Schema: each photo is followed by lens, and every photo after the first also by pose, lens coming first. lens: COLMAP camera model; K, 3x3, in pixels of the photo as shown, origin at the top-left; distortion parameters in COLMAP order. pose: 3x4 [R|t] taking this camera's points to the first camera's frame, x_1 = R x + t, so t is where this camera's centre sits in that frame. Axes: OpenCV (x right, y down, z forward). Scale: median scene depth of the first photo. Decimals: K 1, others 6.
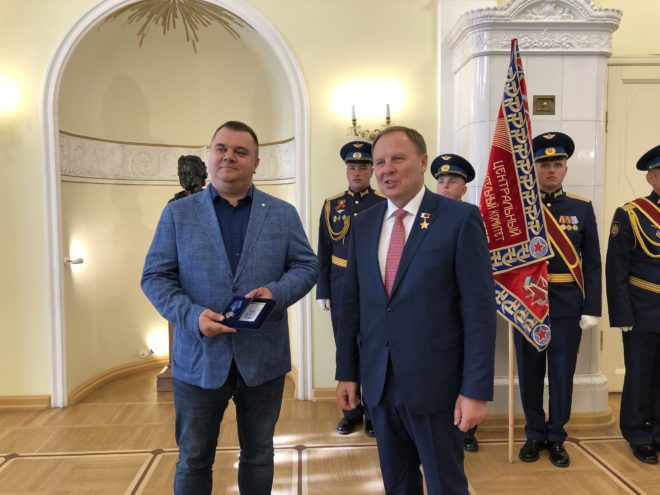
lens RADIAL K [[538.8, 0, 325.7], [0, 538.8, 243.4], [0, 0, 1]] dist [0.030763, -0.010049]
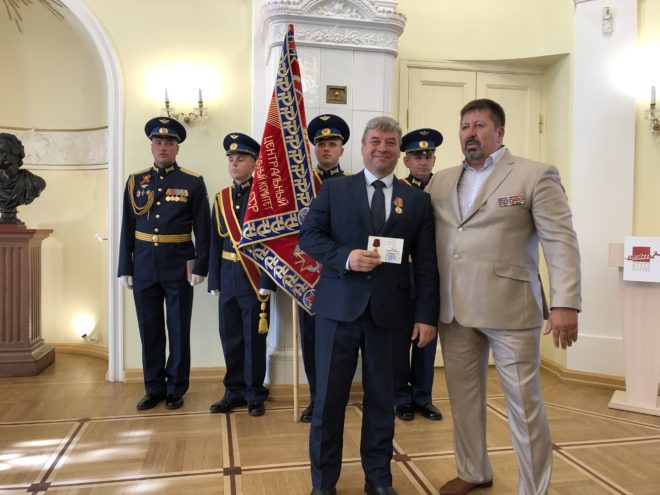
lens RADIAL K [[538.8, 0, 320.5], [0, 538.8, 240.1], [0, 0, 1]] dist [0.030763, -0.010049]
pose [[0.990004, 0.016002, 0.140125, 0.221072], [-0.010243, 0.999076, -0.041728, 0.080236], [-0.140663, 0.039876, 0.989254, -0.052154]]
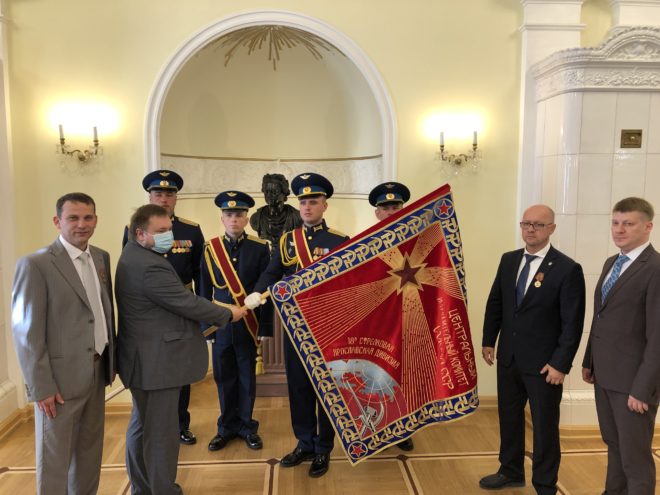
lens RADIAL K [[538.8, 0, 331.3], [0, 538.8, 241.8], [0, 0, 1]] dist [0.030763, -0.010049]
pose [[0.999762, 0.004643, 0.021337, -0.203405], [-0.005577, 0.999019, 0.043927, -0.095668], [-0.021112, -0.044035, 0.998807, -0.059709]]
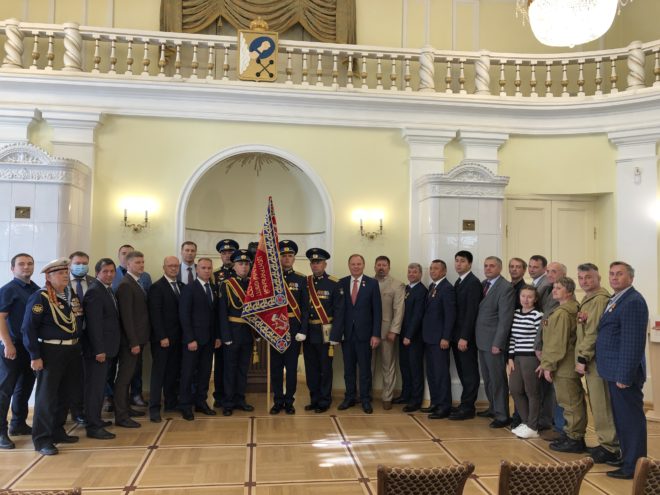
lens RADIAL K [[538.8, 0, 322.0], [0, 538.8, 246.0], [0, 0, 1]] dist [0.030763, -0.010049]
pose [[0.997252, 0.027997, 0.068590, -0.205975], [-0.021381, 0.995213, -0.095357, -0.003343], [-0.070931, 0.093629, 0.993077, -0.742627]]
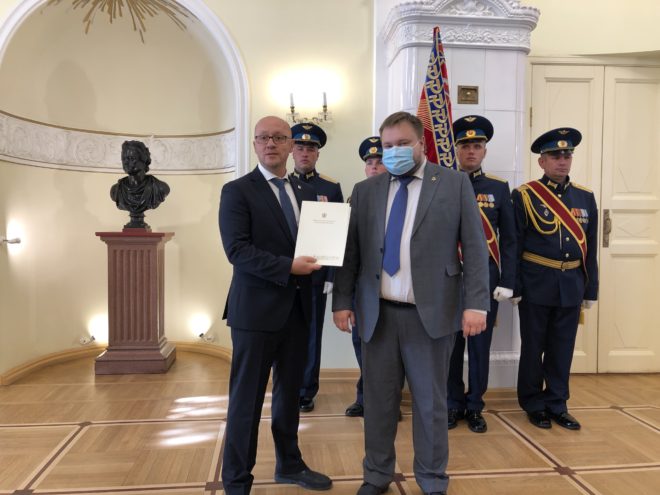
lens RADIAL K [[538.8, 0, 324.4], [0, 538.8, 243.4], [0, 0, 1]] dist [0.030763, -0.010049]
pose [[0.998597, 0.013383, 0.051241, 0.070753], [-0.011888, 0.999498, -0.029363, 0.068864], [-0.051608, 0.028712, 0.998255, -0.034701]]
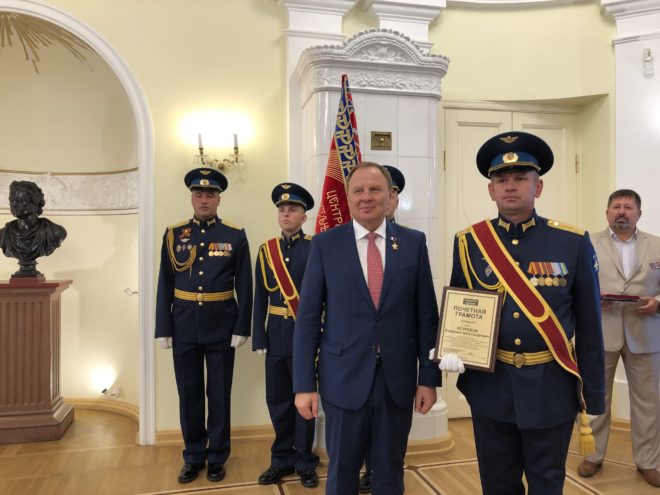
lens RADIAL K [[538.8, 0, 324.0], [0, 538.8, 245.5], [0, 0, 1]] dist [0.030763, -0.010049]
pose [[0.984041, 0.004742, 0.177879, 0.108387], [0.007378, 0.997698, -0.067414, 0.015757], [-0.177789, 0.067650, 0.981741, 0.012120]]
